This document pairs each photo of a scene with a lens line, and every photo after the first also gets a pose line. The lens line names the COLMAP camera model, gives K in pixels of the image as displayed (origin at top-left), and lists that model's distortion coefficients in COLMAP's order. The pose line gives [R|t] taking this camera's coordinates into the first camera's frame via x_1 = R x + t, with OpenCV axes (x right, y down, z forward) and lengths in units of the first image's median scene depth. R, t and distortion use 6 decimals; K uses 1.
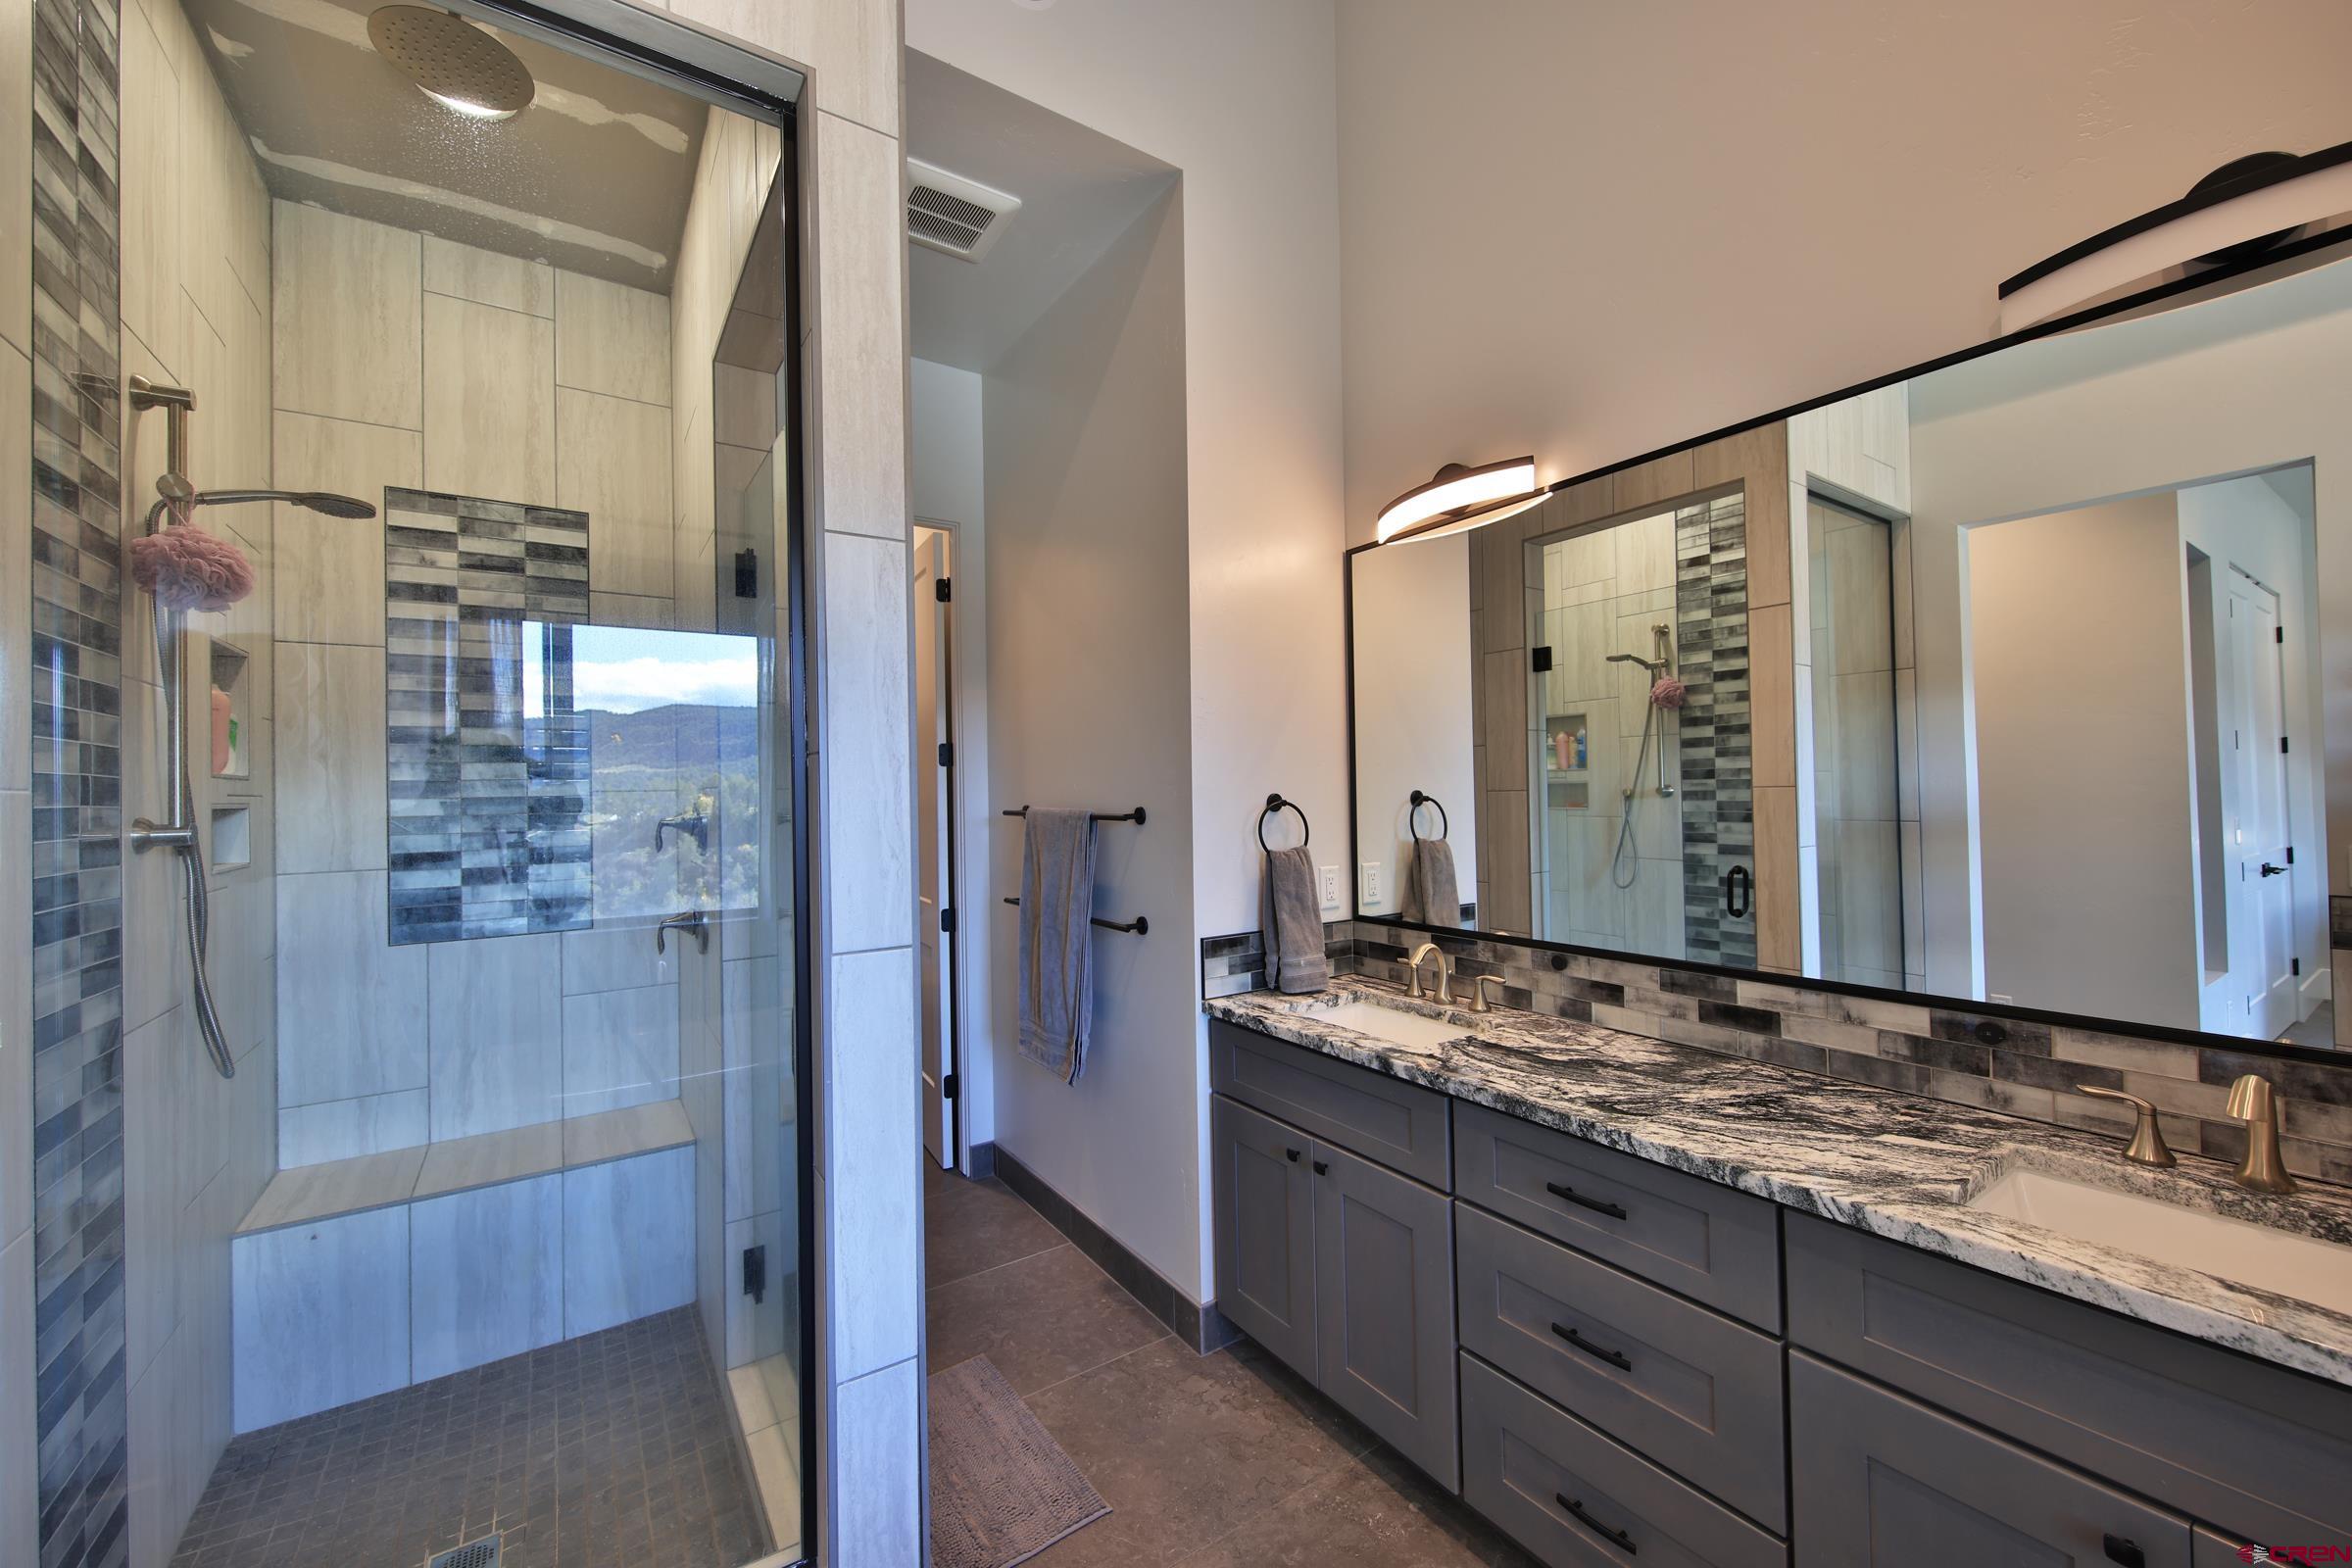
lens RADIAL K [[938.6, 0, 1173.7], [0, 938.6, 780.9], [0, 0, 1]] dist [0.000631, 0.000016]
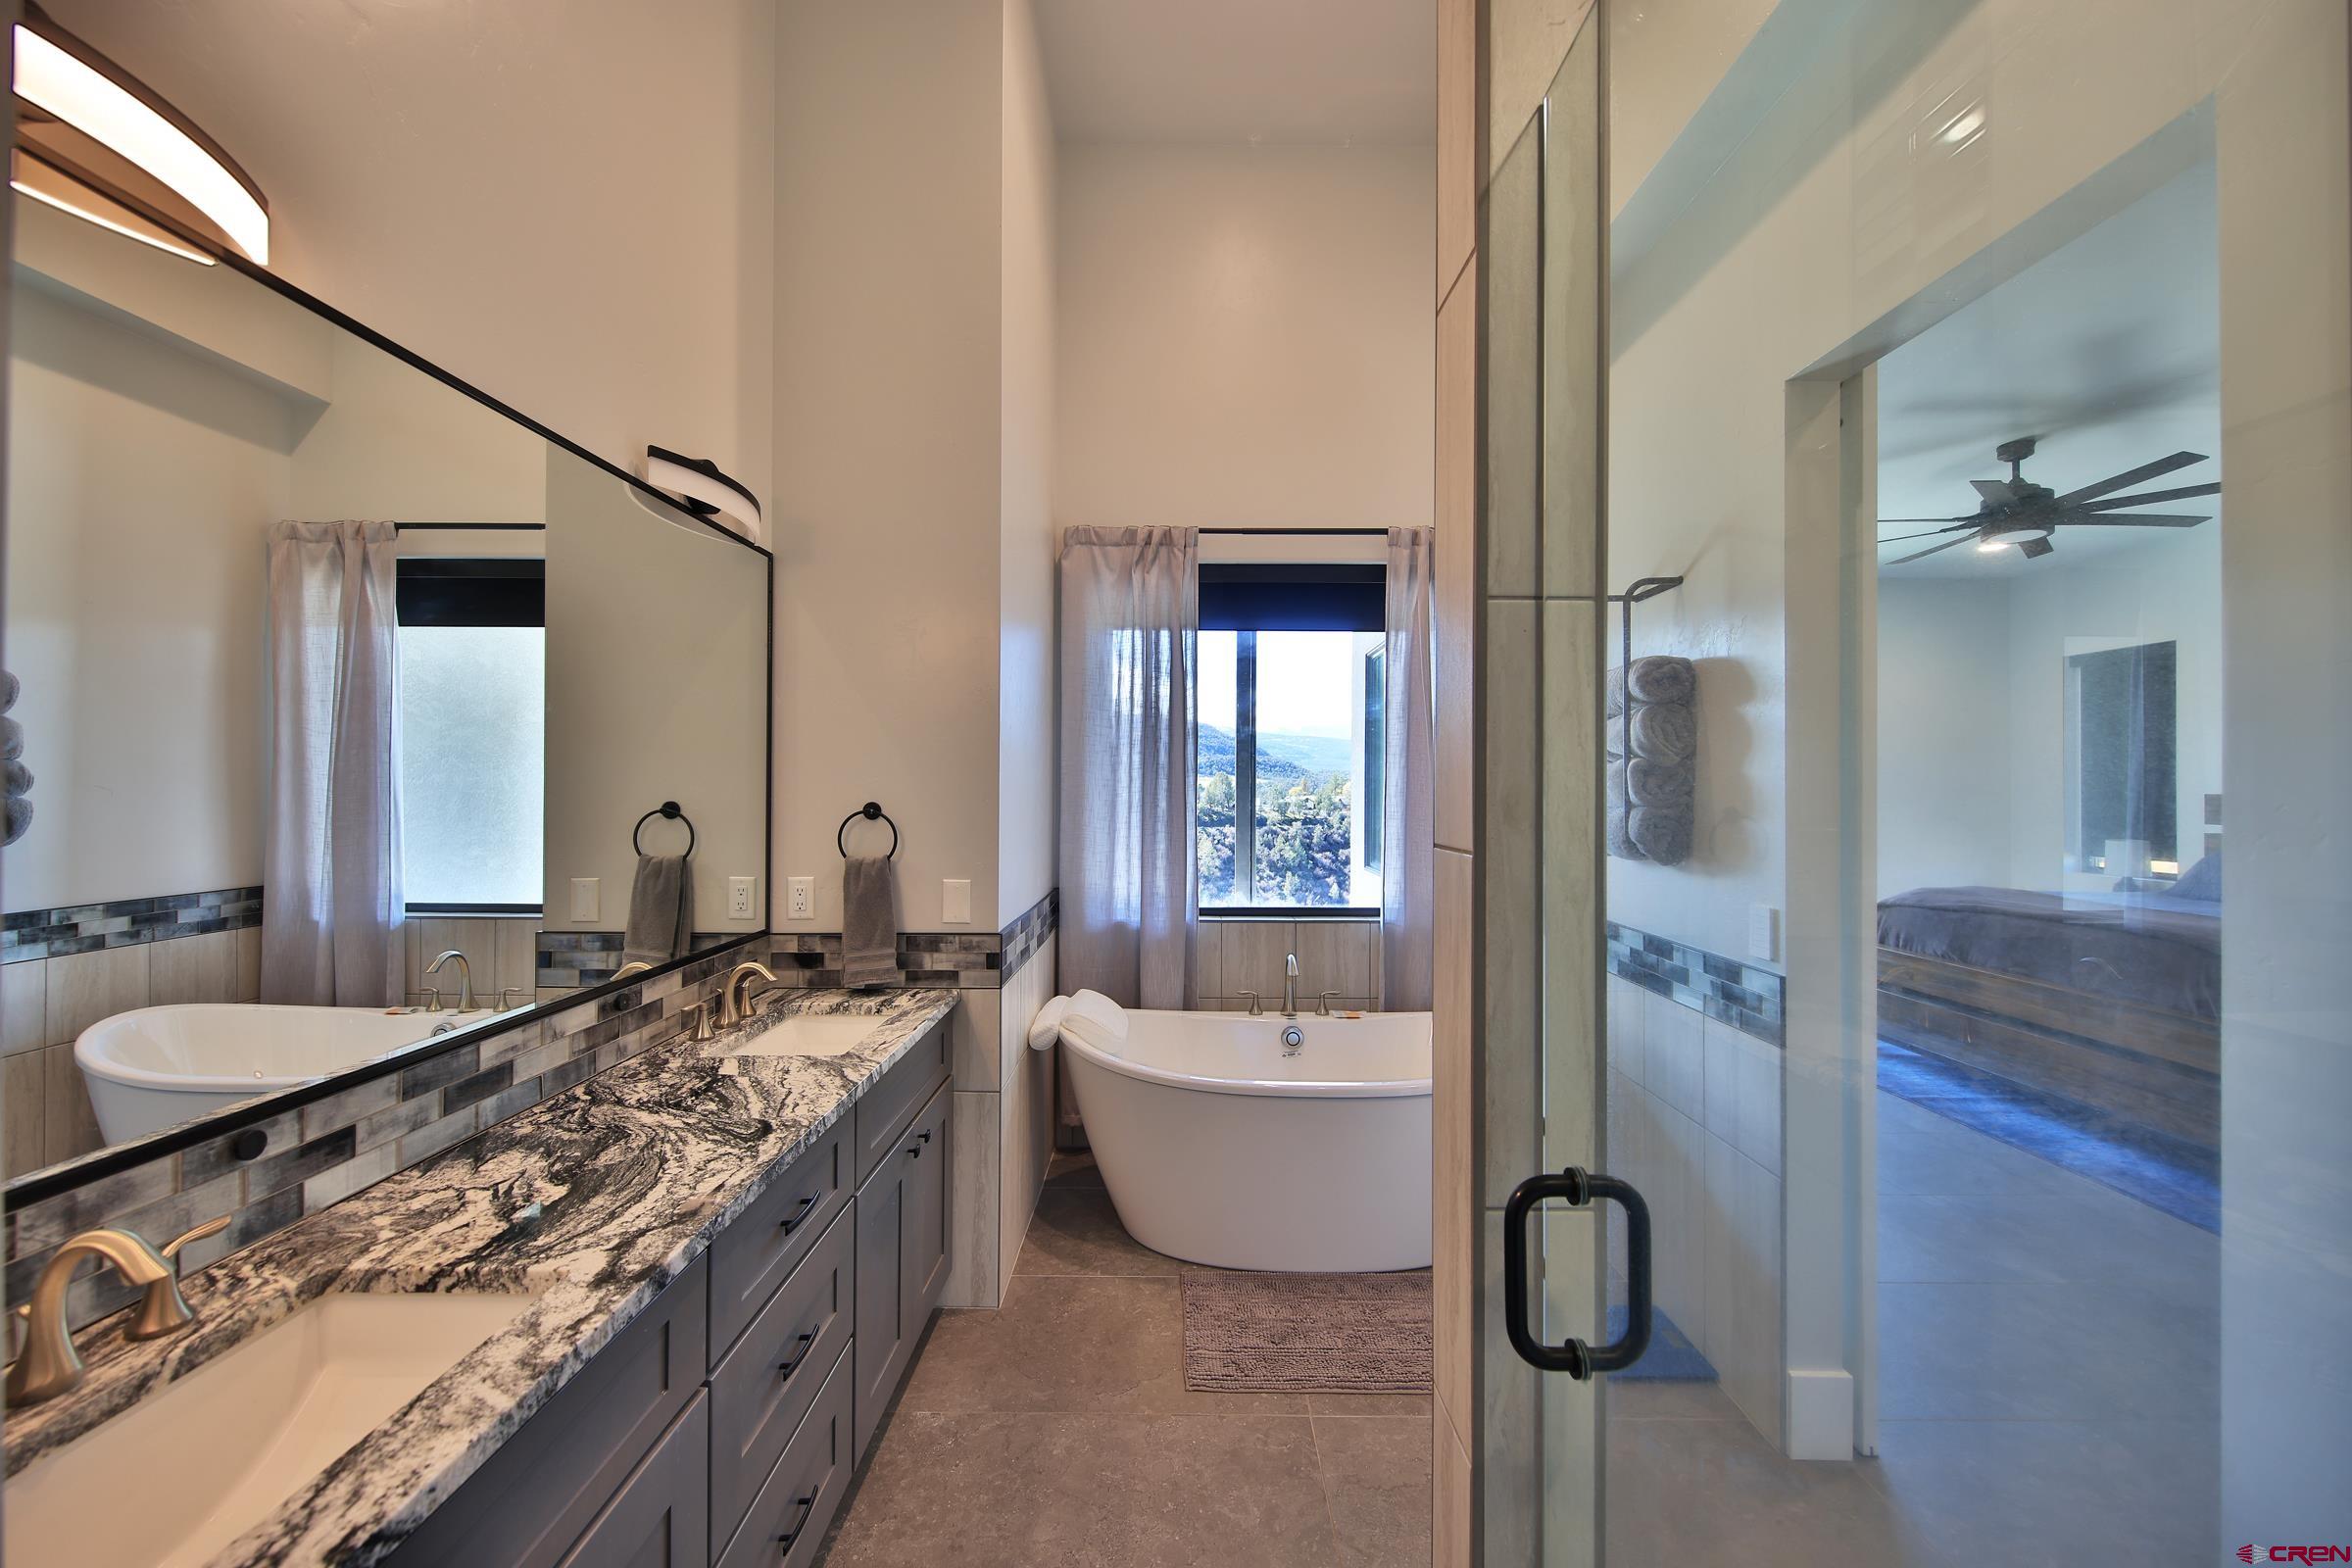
lens RADIAL K [[938.6, 0, 1170.3], [0, 938.6, 781.7], [0, 0, 1]] dist [0.000631, 0.000016]
pose [[-0.831365, 0.019121, 0.555397, -0.434307], [0.008762, 0.999735, -0.021303, -0.001528], [-0.555657, -0.012844, -0.831312, 1.481198]]
